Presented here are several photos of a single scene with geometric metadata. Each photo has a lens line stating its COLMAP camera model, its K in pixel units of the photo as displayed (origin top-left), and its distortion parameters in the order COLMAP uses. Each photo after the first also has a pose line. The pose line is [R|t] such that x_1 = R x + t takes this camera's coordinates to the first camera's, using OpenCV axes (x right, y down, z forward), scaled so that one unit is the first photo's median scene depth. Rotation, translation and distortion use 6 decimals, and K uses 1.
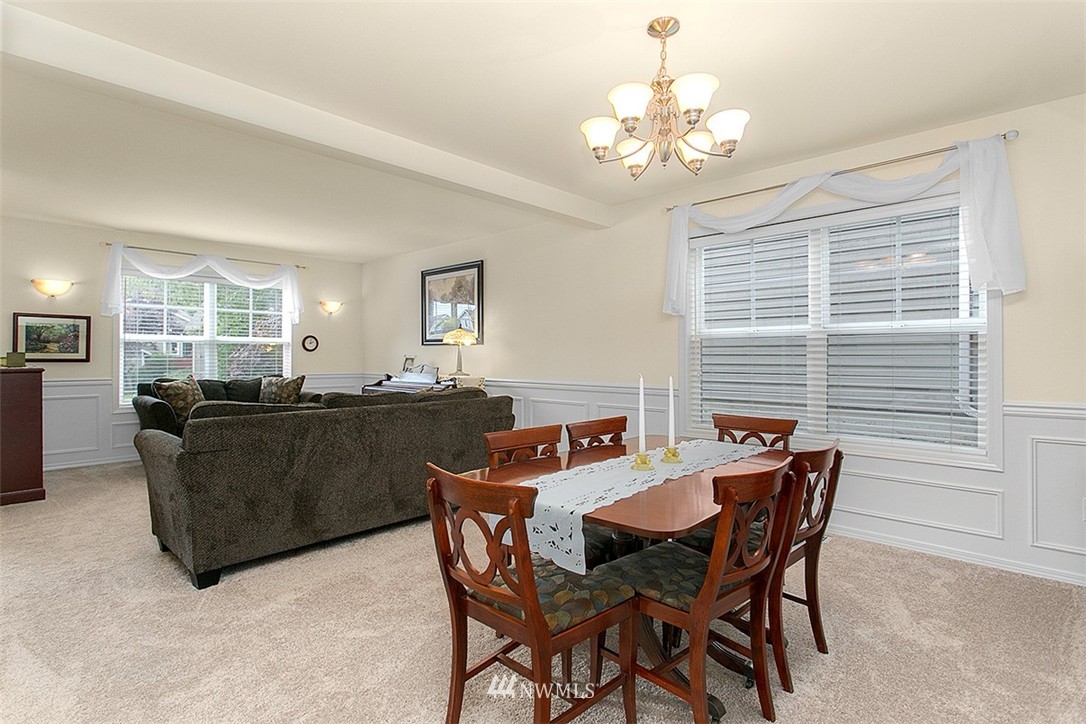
lens RADIAL K [[545.0, 0, 545.1], [0, 545.0, 358.6], [0, 0, 1]] dist [-0.011304, 0.001563]
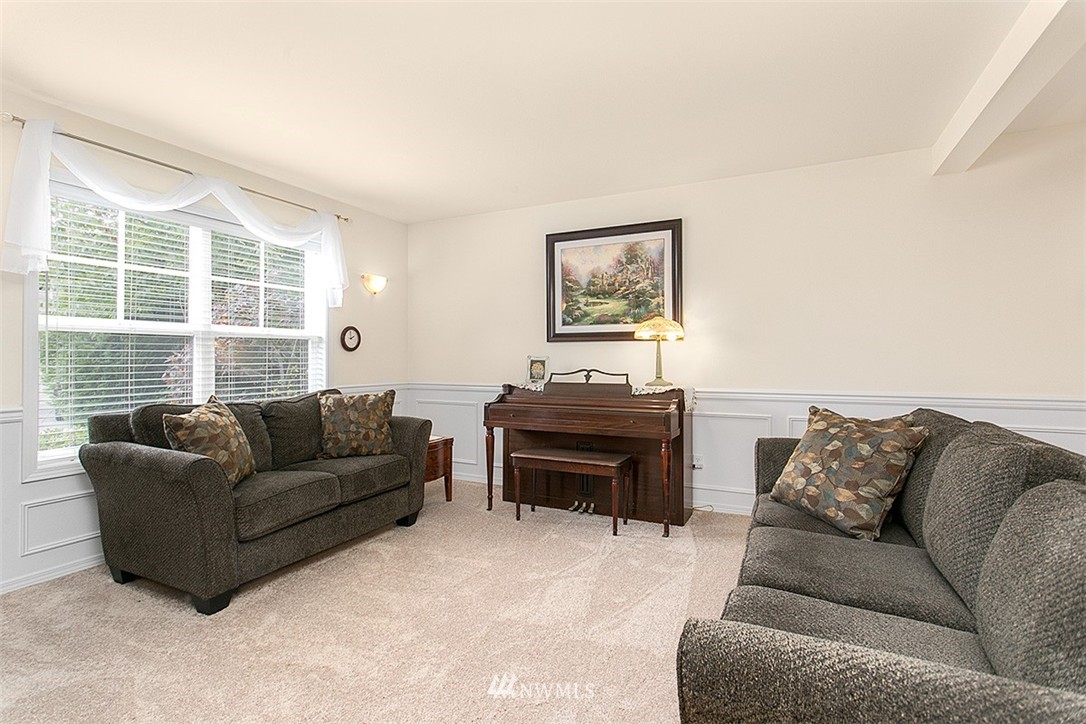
lens RADIAL K [[520.0, 0, 539.5], [0, 520.0, 360.2], [0, 0, 1]] dist [0.012969, -0.005364]
pose [[0.957585, -0.006903, 0.288067, -0.436443], [0.005333, 0.999966, 0.006235, -0.005151], [-0.288100, -0.004435, 0.957590, 0.375352]]
